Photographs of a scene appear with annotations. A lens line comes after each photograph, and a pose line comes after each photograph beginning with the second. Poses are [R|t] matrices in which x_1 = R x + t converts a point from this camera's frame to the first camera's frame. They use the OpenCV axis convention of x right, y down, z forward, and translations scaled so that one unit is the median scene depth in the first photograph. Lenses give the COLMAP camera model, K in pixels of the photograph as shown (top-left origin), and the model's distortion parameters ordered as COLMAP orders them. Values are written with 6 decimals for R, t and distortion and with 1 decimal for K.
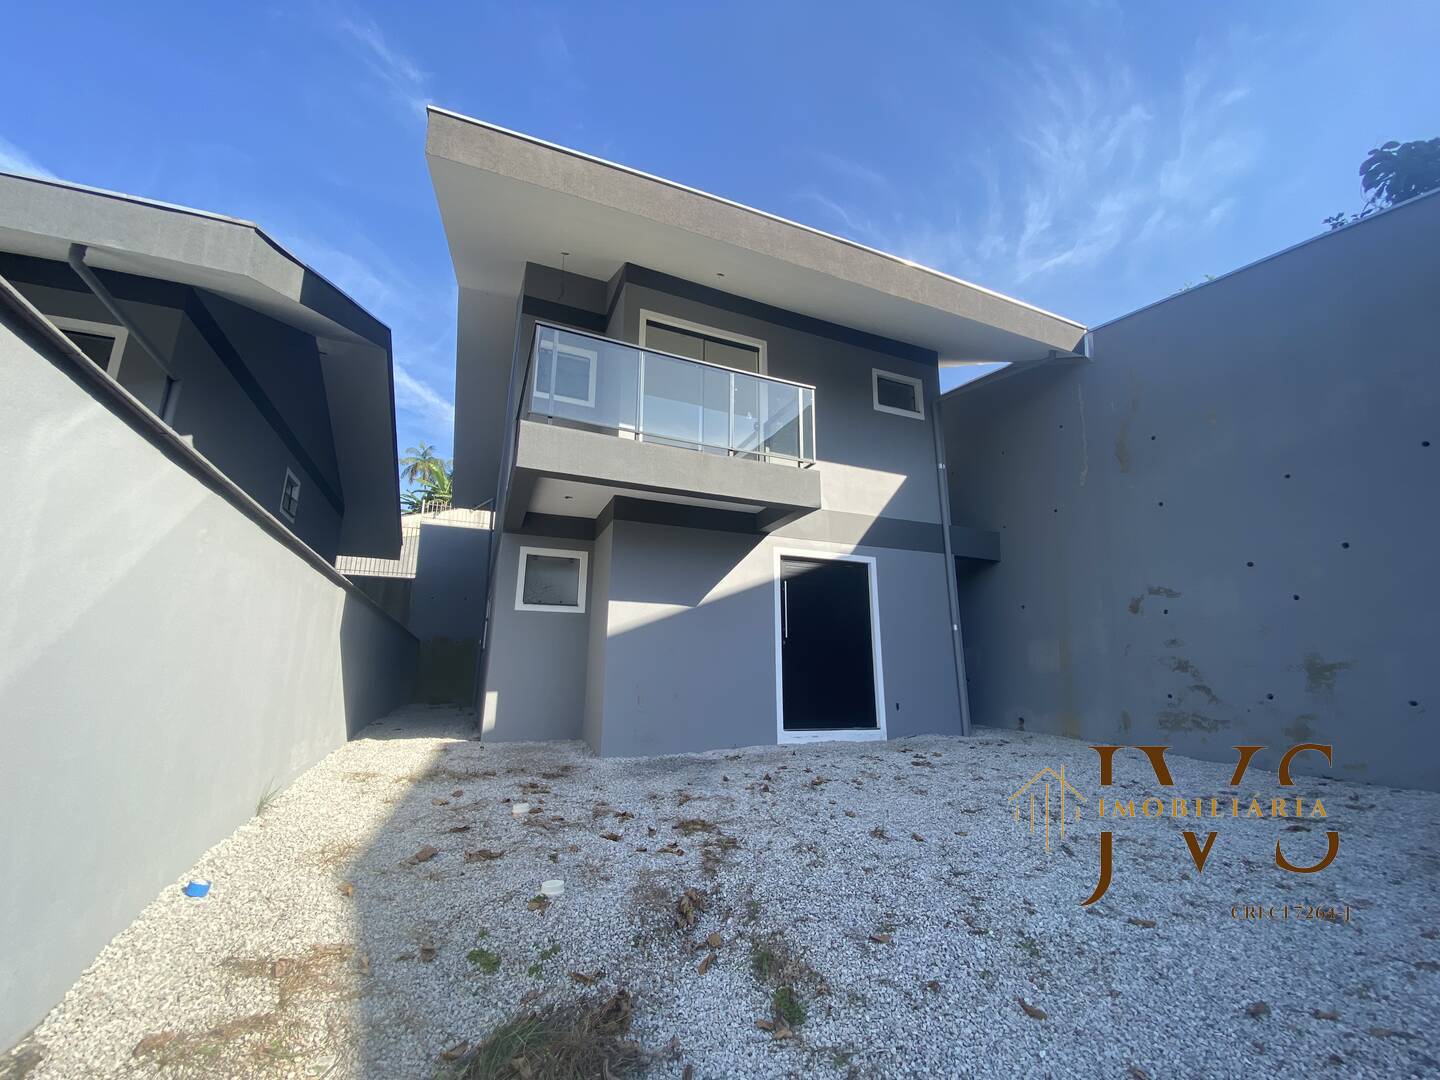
lens RADIAL K [[585.3, 0, 711.2], [0, 585.3, 542.7], [0, 0, 1]] dist [0.008090, -0.015126]
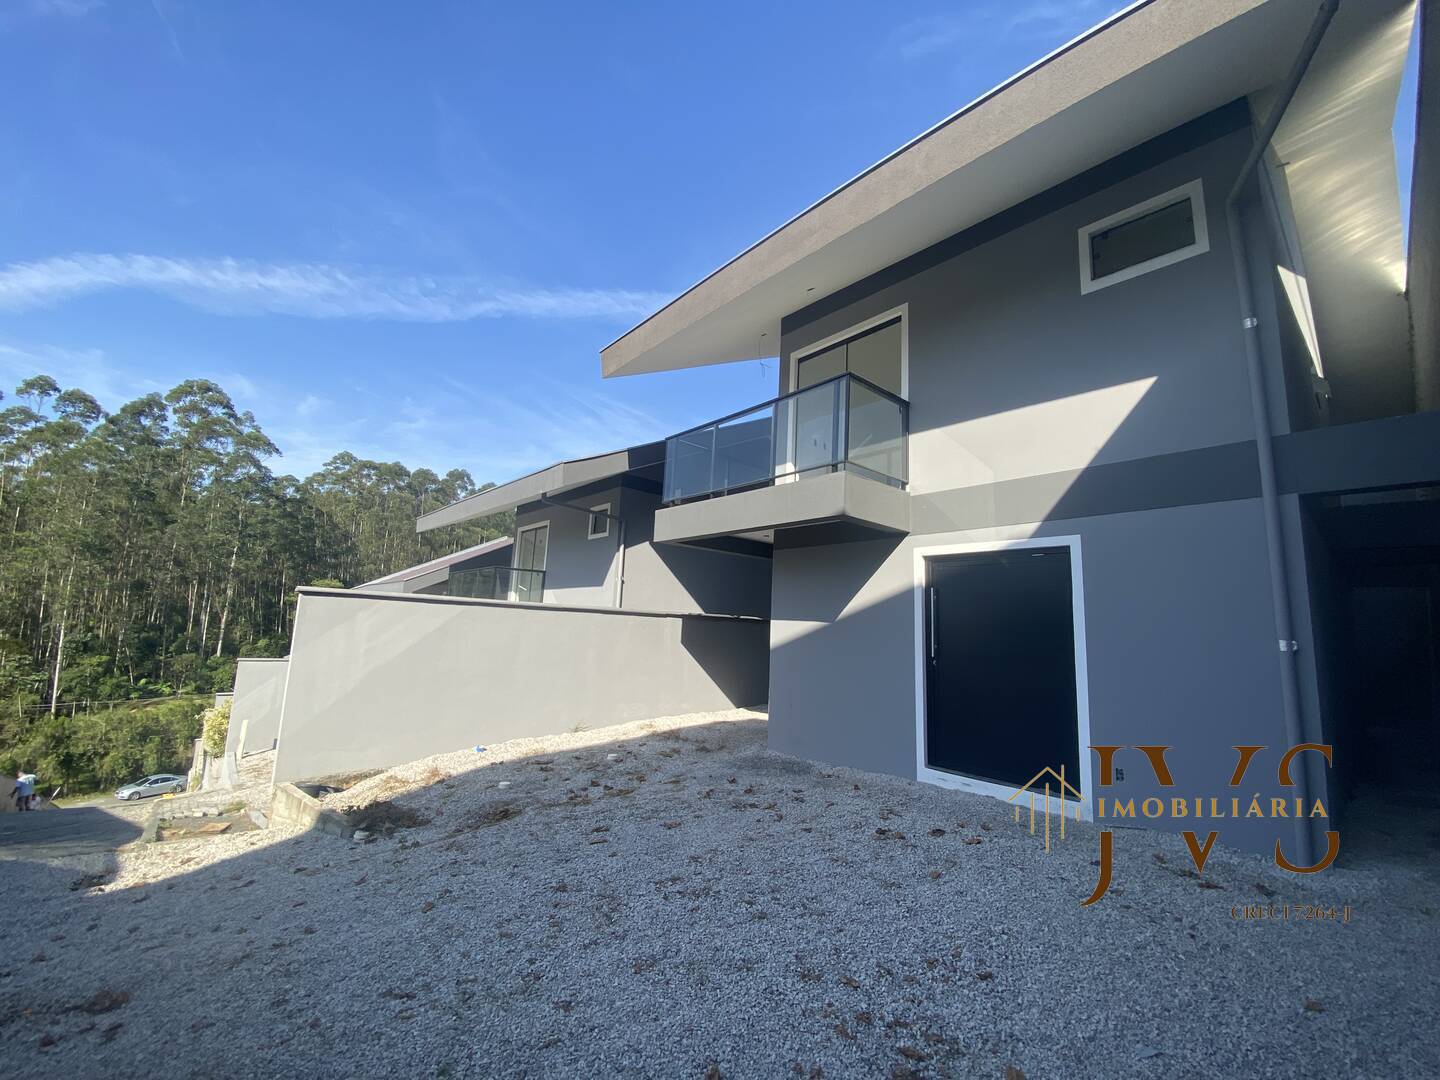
lens RADIAL K [[585.3, 0, 711.2], [0, 585.3, 542.7], [0, 0, 1]] dist [0.008090, -0.015126]
pose [[0.303003, -0.137205, -0.943061, 0.822185], [0.165251, 0.982155, -0.089798, 0.026770], [0.938553, -0.128633, 0.320269, 0.453957]]
